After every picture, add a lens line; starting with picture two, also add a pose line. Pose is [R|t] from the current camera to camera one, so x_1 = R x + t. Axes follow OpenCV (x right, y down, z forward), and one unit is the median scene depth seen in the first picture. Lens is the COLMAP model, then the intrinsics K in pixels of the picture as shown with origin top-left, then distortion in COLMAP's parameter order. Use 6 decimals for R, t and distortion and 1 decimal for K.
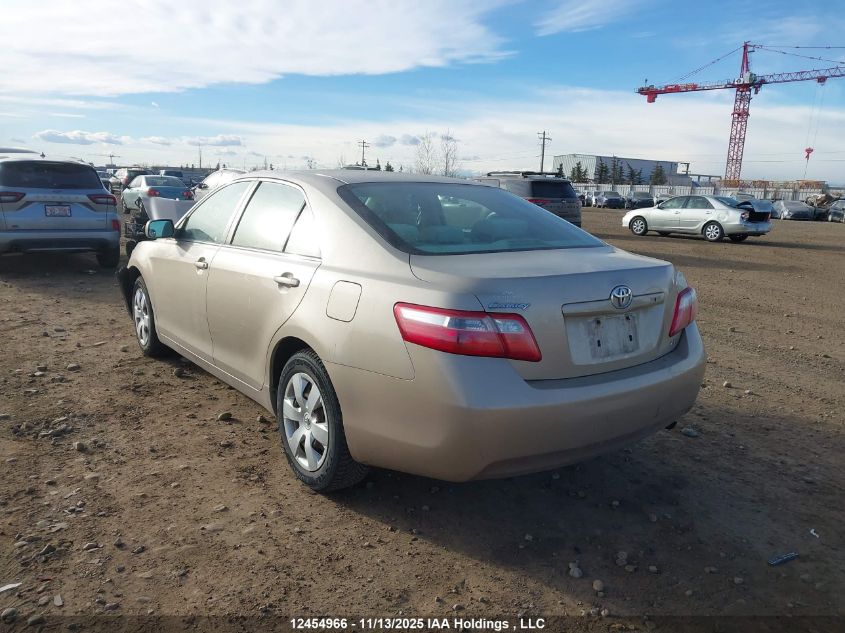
lens RADIAL K [[684.5, 0, 422.7], [0, 684.5, 341.1], [0, 0, 1]] dist [-0.006618, 0.001051]
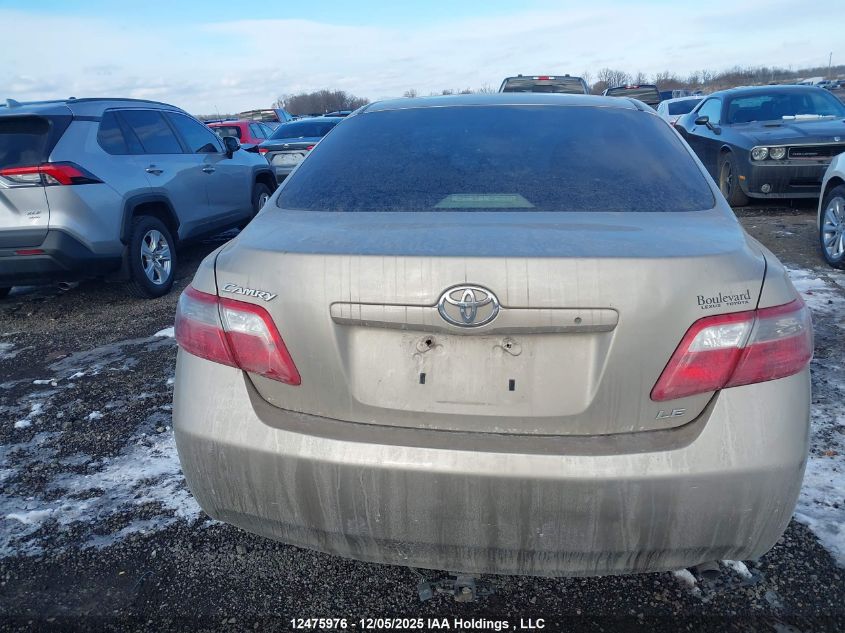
lens RADIAL K [[683.9, 0, 422.5], [0, 683.9, 316.5], [0, 0, 1]] dist [-0.001181, 0.003766]
pose [[0.709787, 0.155642, -0.687007, 0.619213], [-0.123149, 0.987683, 0.096528, -0.099252], [0.693568, 0.016089, 0.720211, 0.559391]]
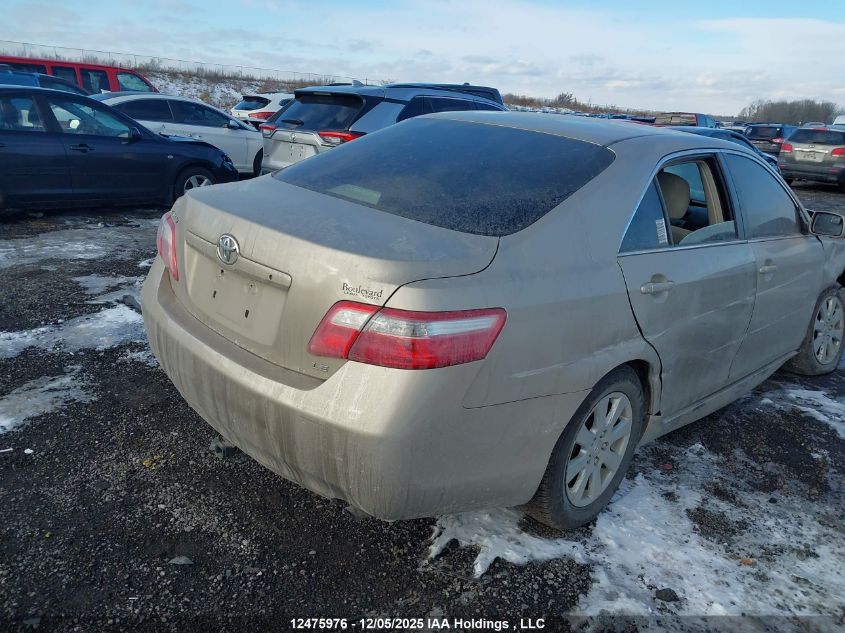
lens RADIAL K [[683.9, 0, 422.5], [0, 683.9, 316.5], [0, 0, 1]] dist [-0.001181, 0.003766]
pose [[0.146522, 0.290868, -0.945477, 1.057706], [-0.311564, 0.920716, 0.234967, -0.239682], [0.938860, 0.260149, 0.225529, 1.012468]]
